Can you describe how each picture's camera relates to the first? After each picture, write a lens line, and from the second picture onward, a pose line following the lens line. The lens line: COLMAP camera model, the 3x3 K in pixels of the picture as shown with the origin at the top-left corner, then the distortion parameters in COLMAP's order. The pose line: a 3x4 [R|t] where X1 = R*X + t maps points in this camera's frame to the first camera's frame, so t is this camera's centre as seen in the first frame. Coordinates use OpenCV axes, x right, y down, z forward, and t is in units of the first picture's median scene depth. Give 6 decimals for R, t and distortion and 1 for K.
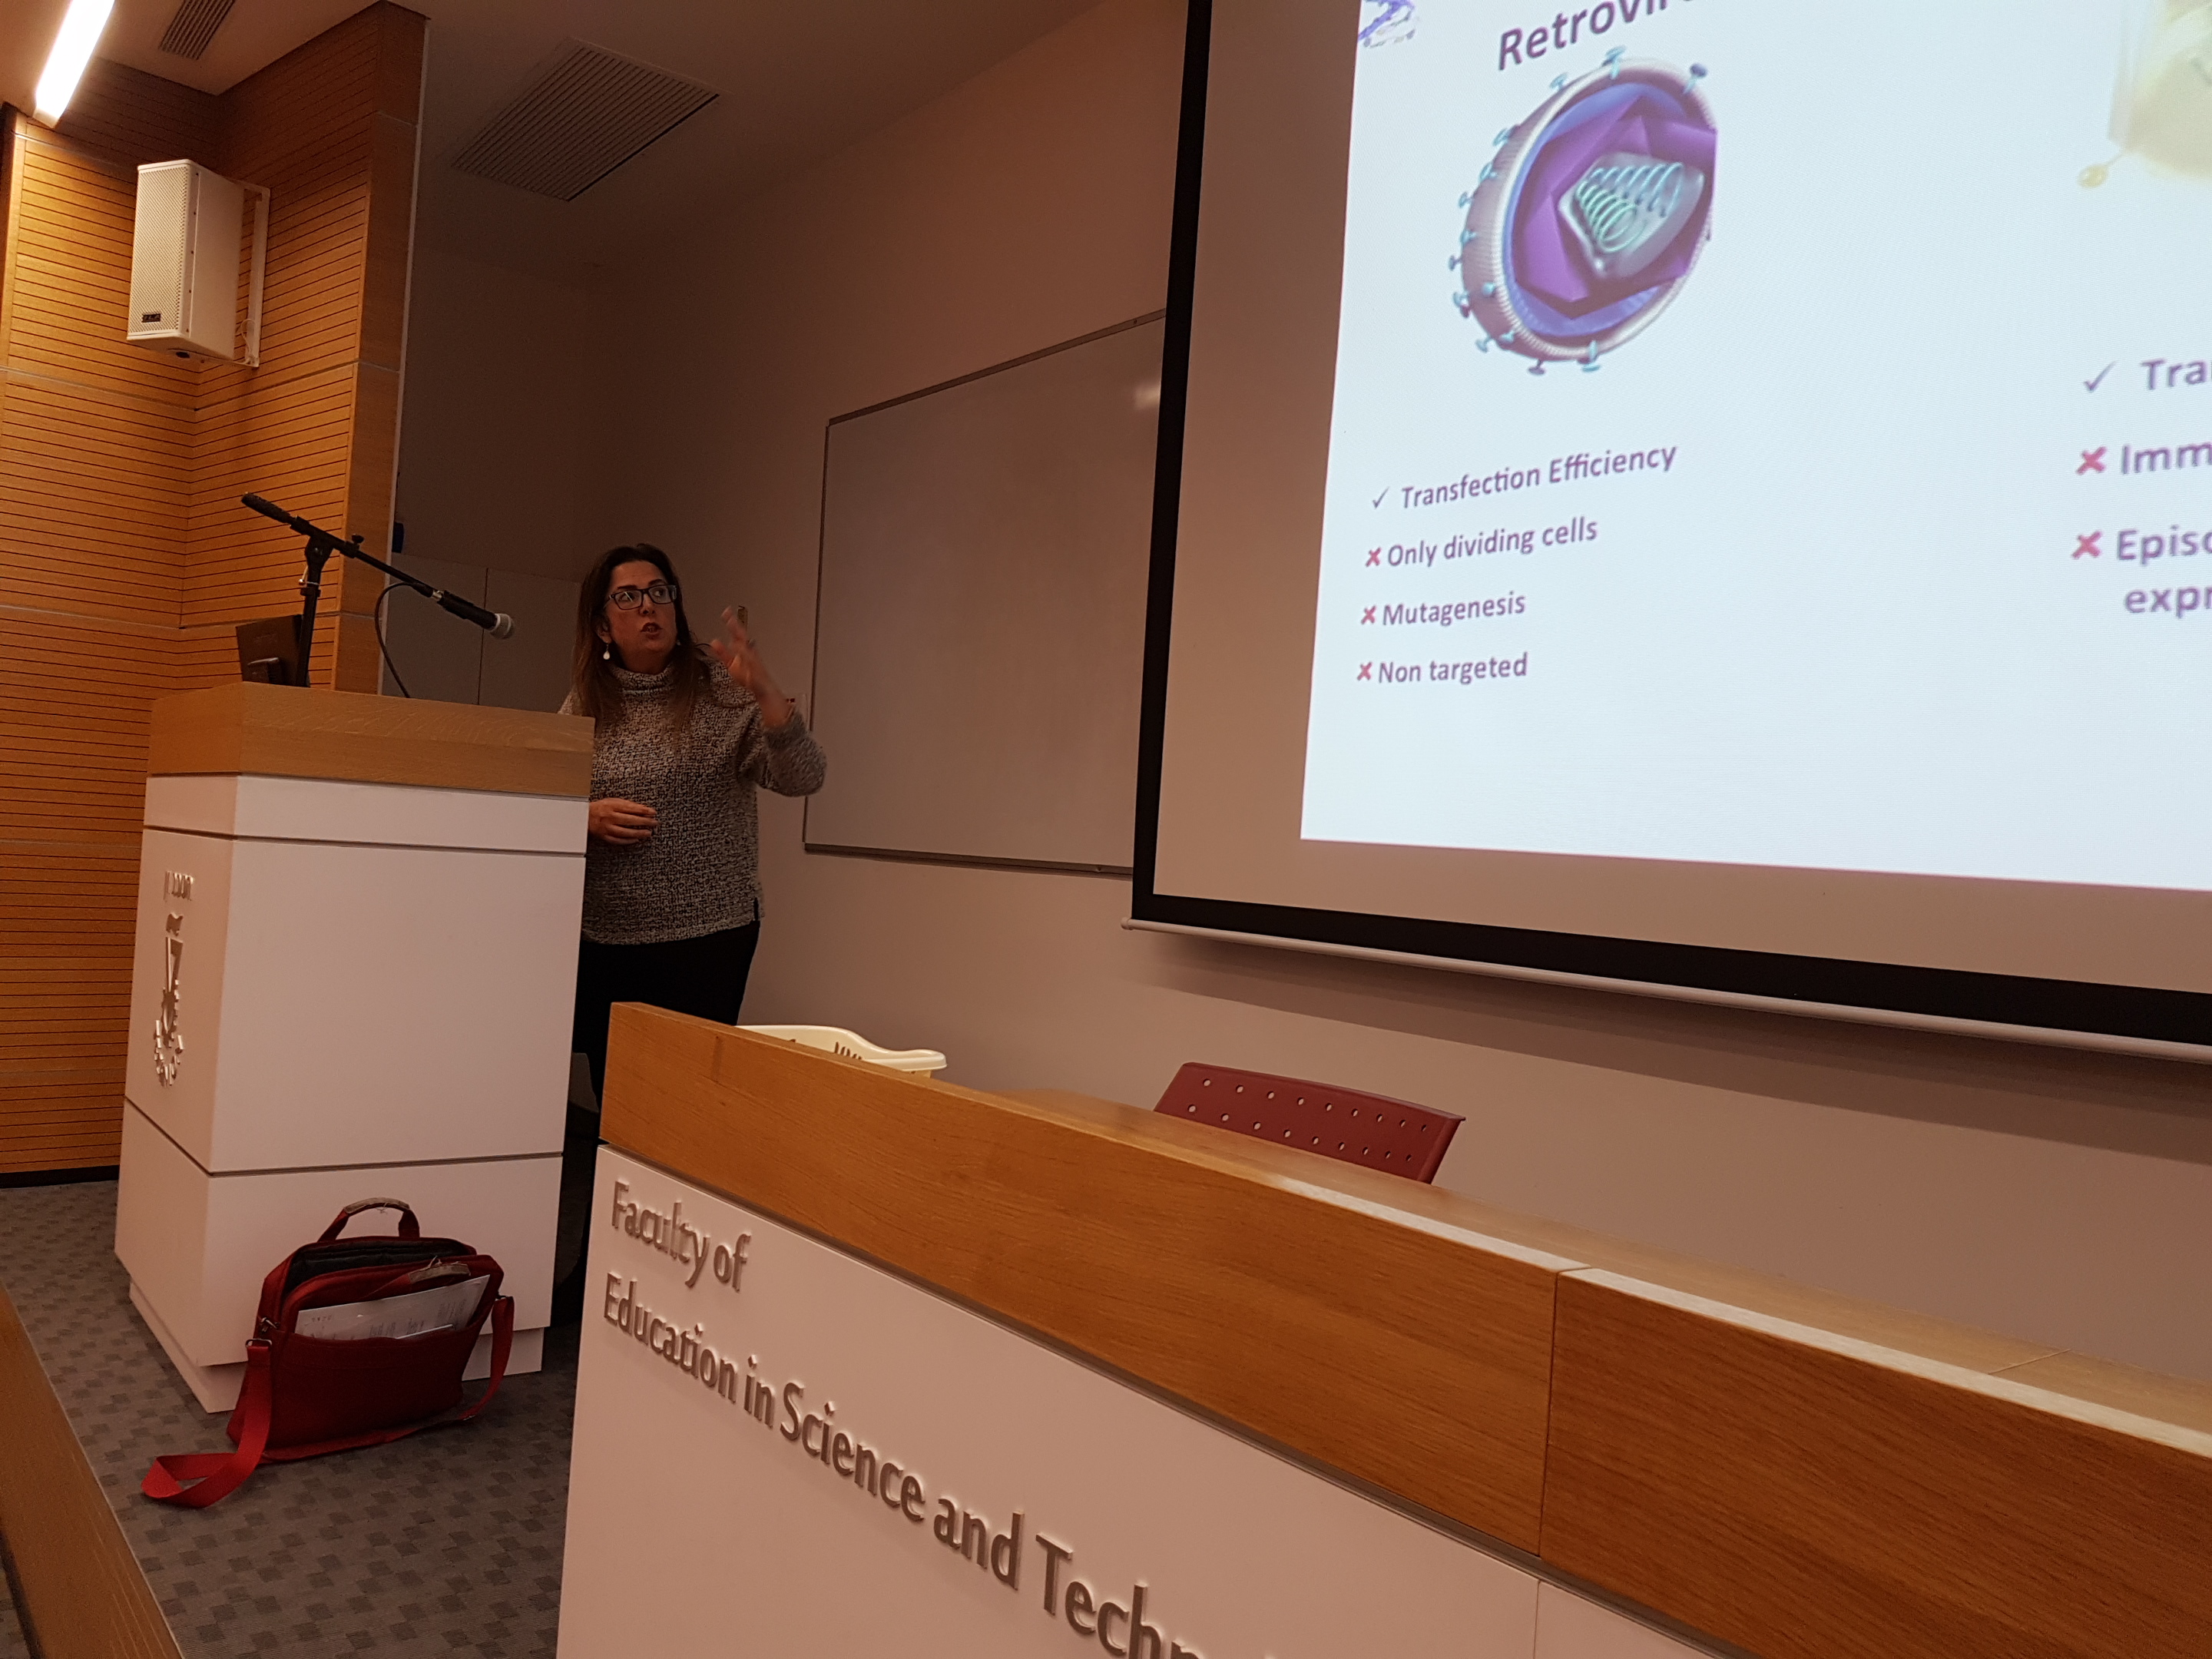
lens RADIAL K [[1694.6, 0, 1106.0], [0, 1694.6, 829.5], [0, 0, 1]] dist [0.057263, -0.097575]
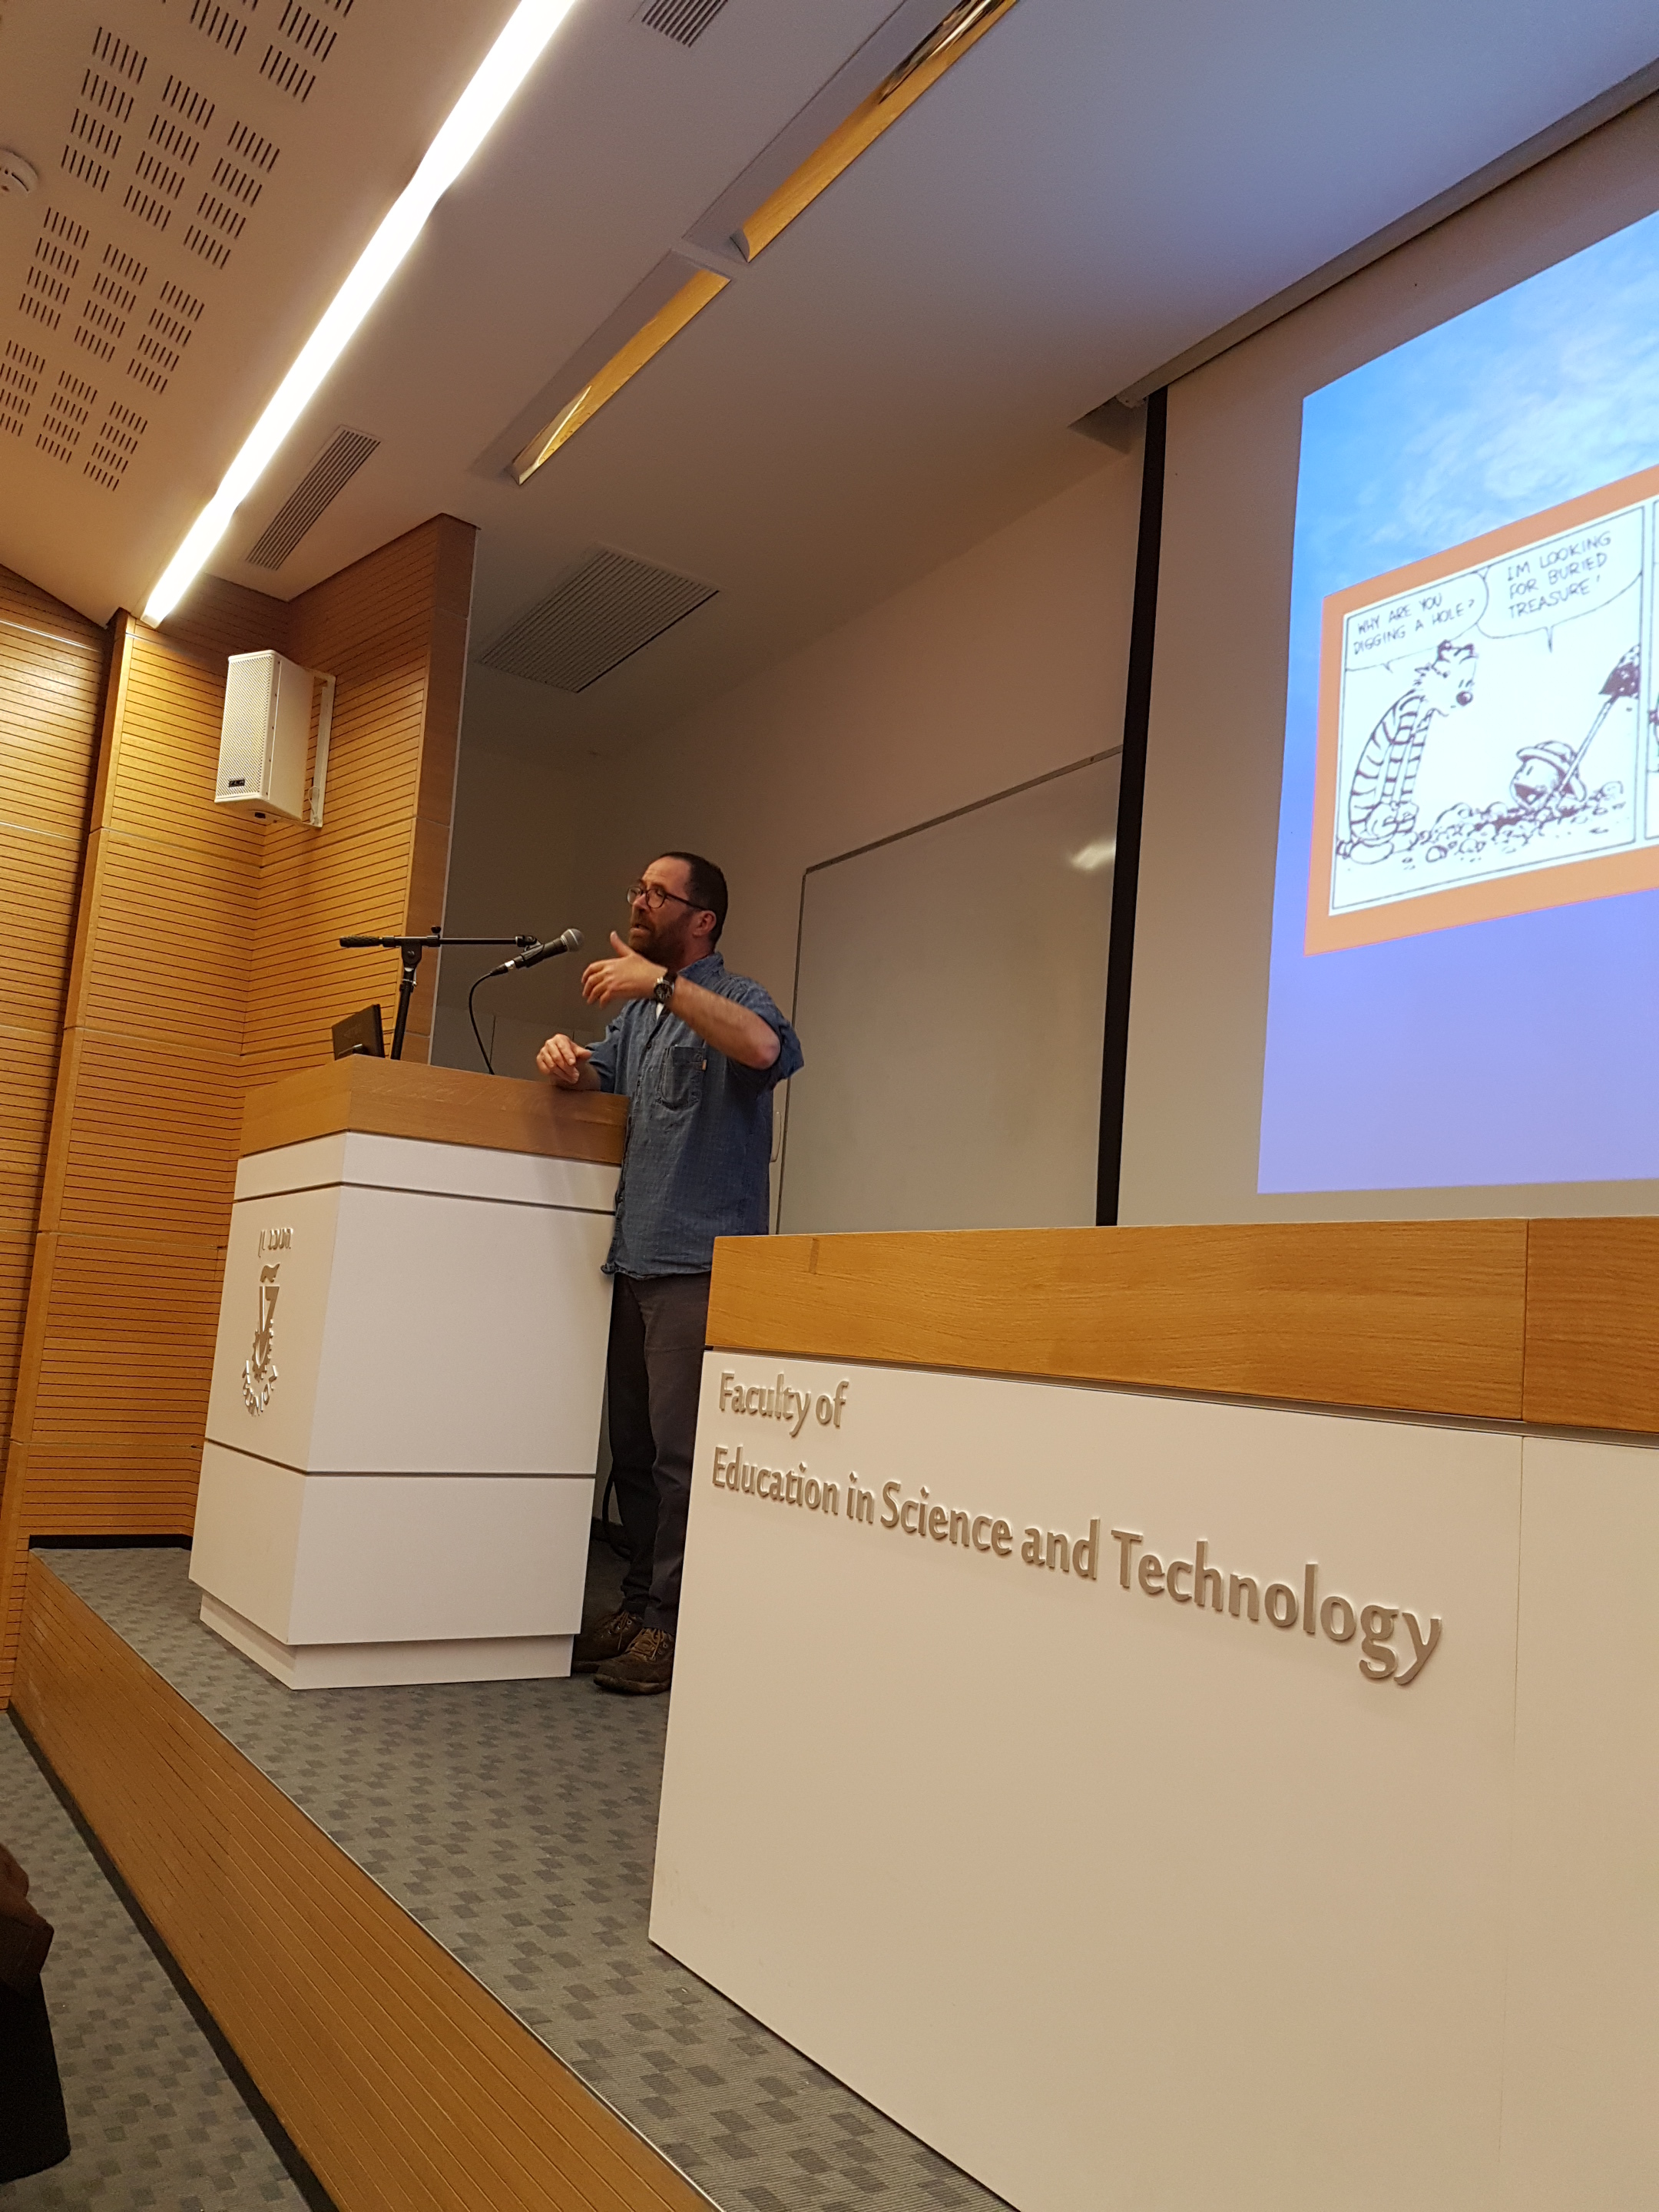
lens RADIAL K [[1682.1, 0, 830.5], [0, 1682.1, 1146.0], [0, 0, 1]] dist [0.279473, -0.604300]
pose [[0.994383, -0.002448, -0.105810, -0.078009], [-0.009297, 0.993848, -0.110361, 0.179137], [0.105430, 0.110725, 0.988243, -0.241426]]
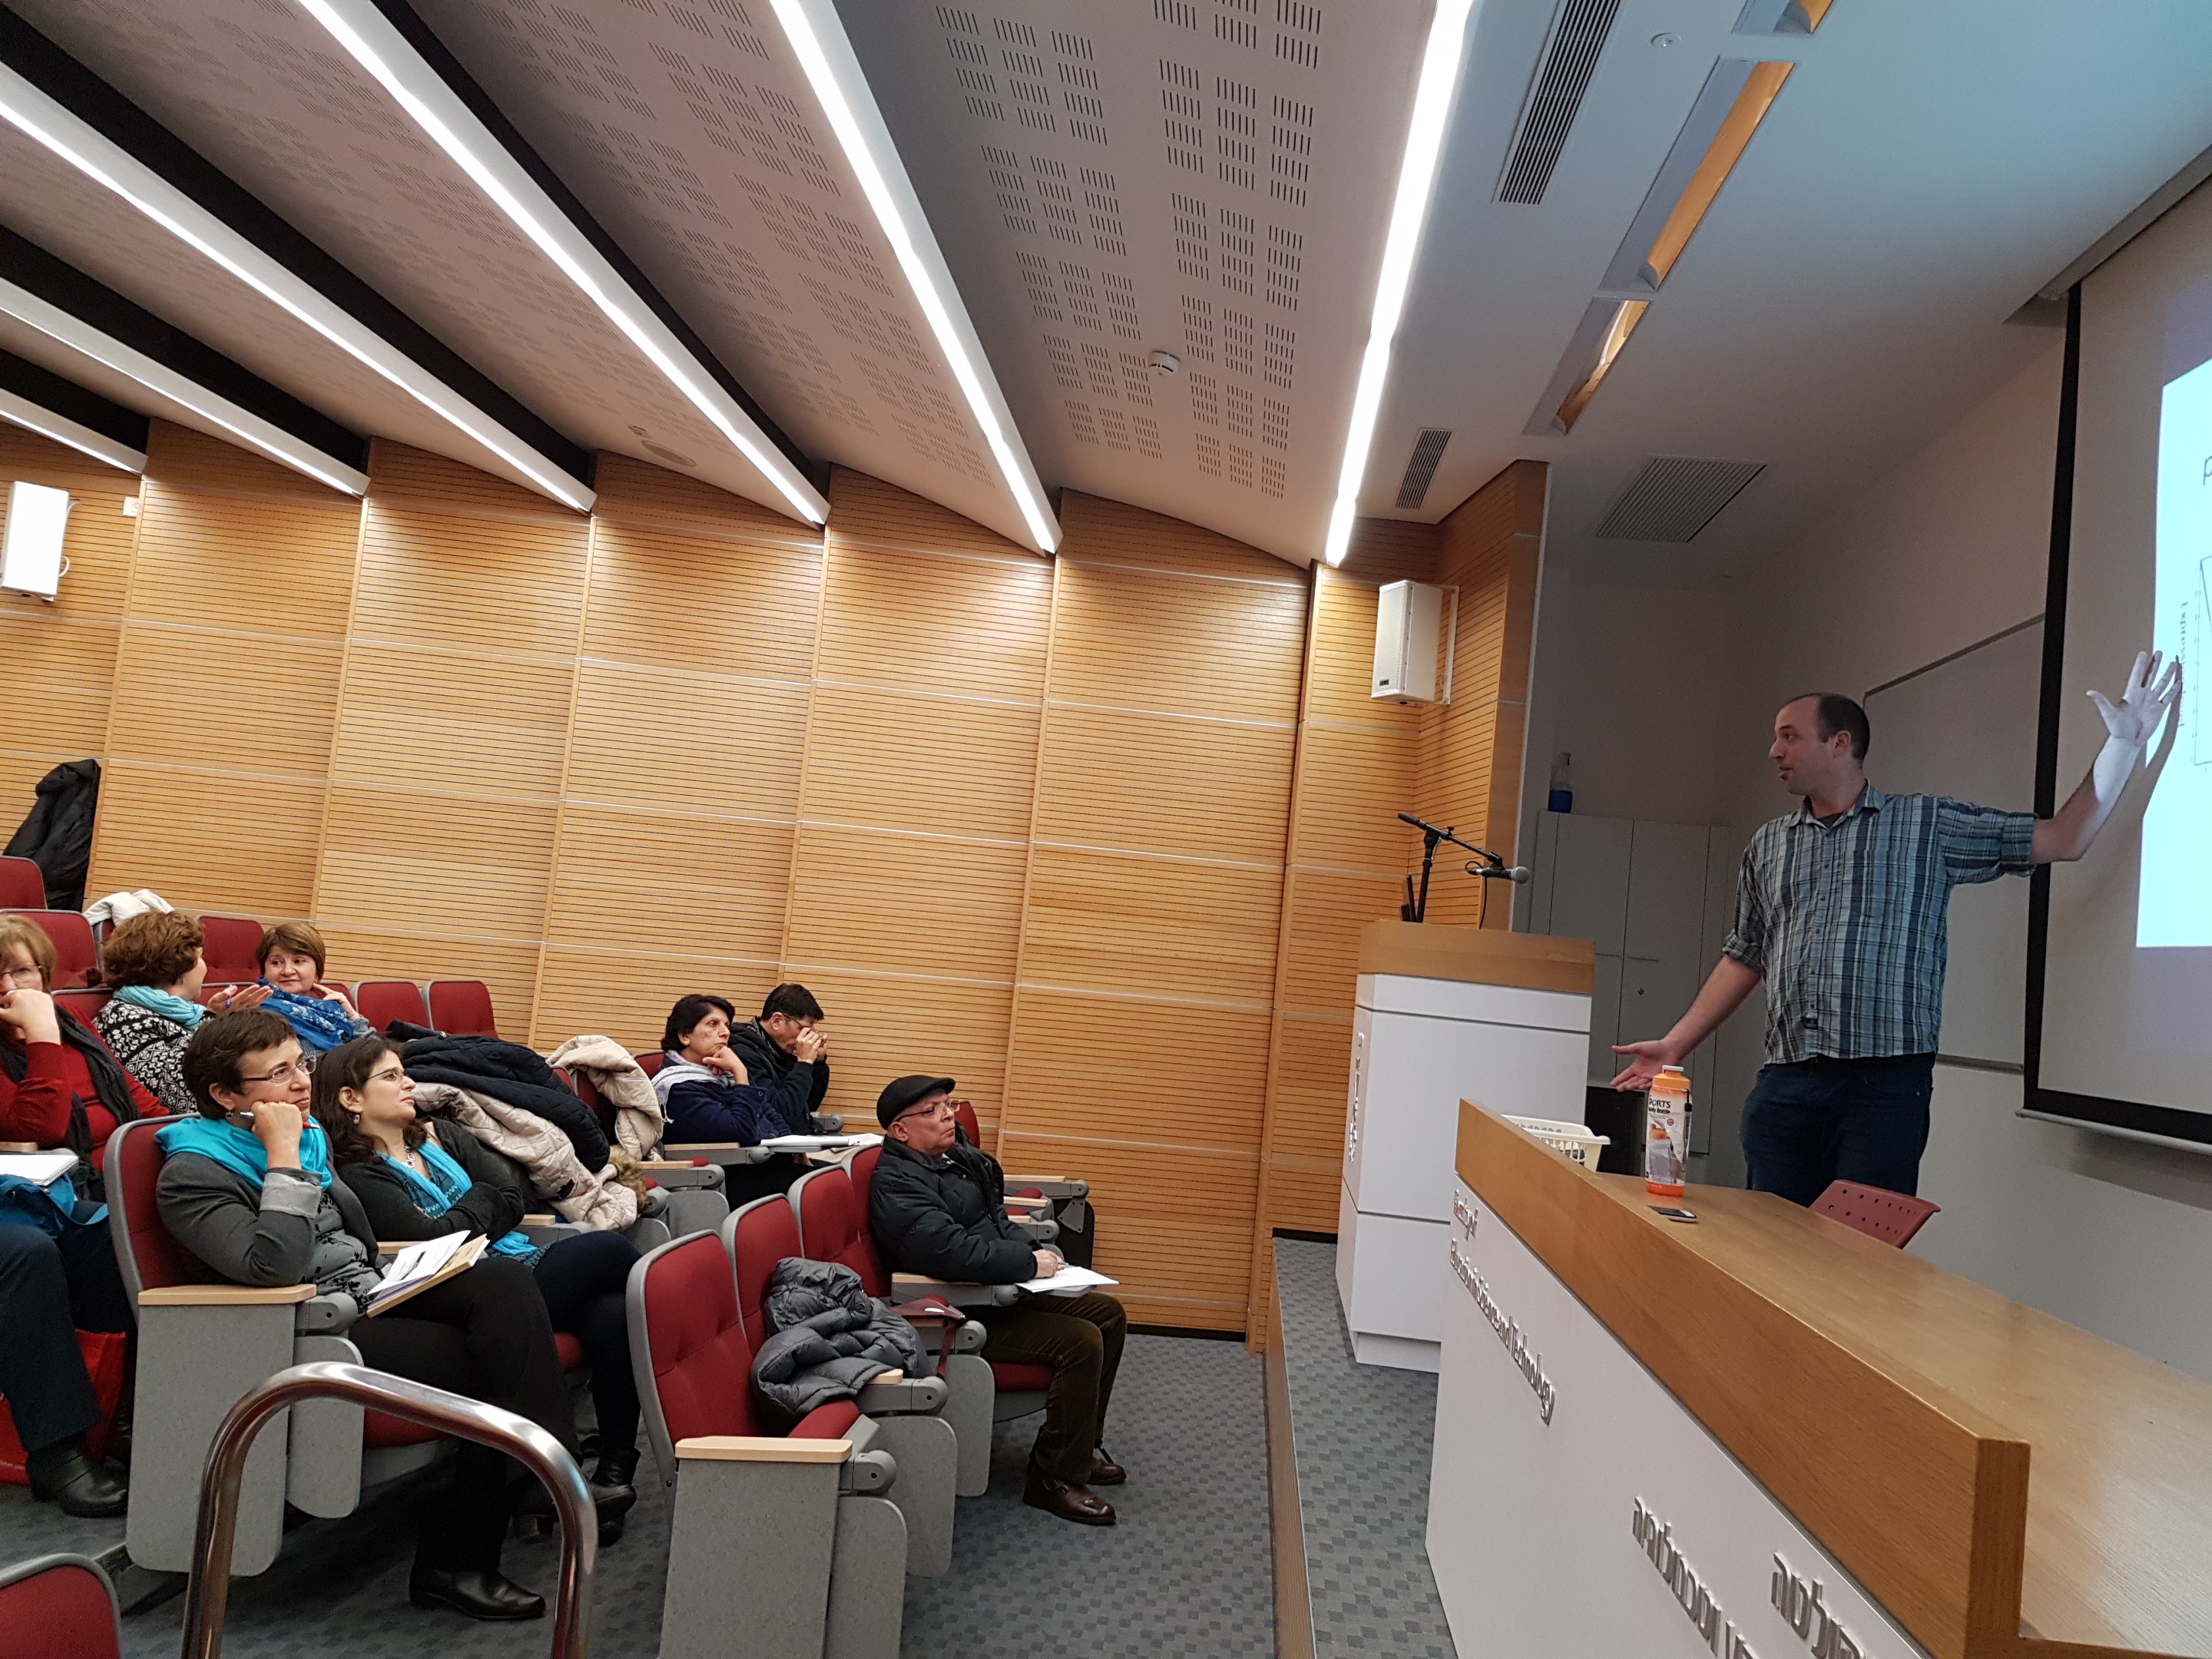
lens RADIAL K [[1682.1, 0, 1106.0], [0, 1682.1, 829.5], [0, 0, 1]] dist [0.279473, -0.604300]
pose [[0.728682, -0.041826, -0.683574, 0.782332], [-0.038721, 0.994021, -0.102097, 0.012583], [0.683757, 0.100865, 0.722705, -0.722654]]
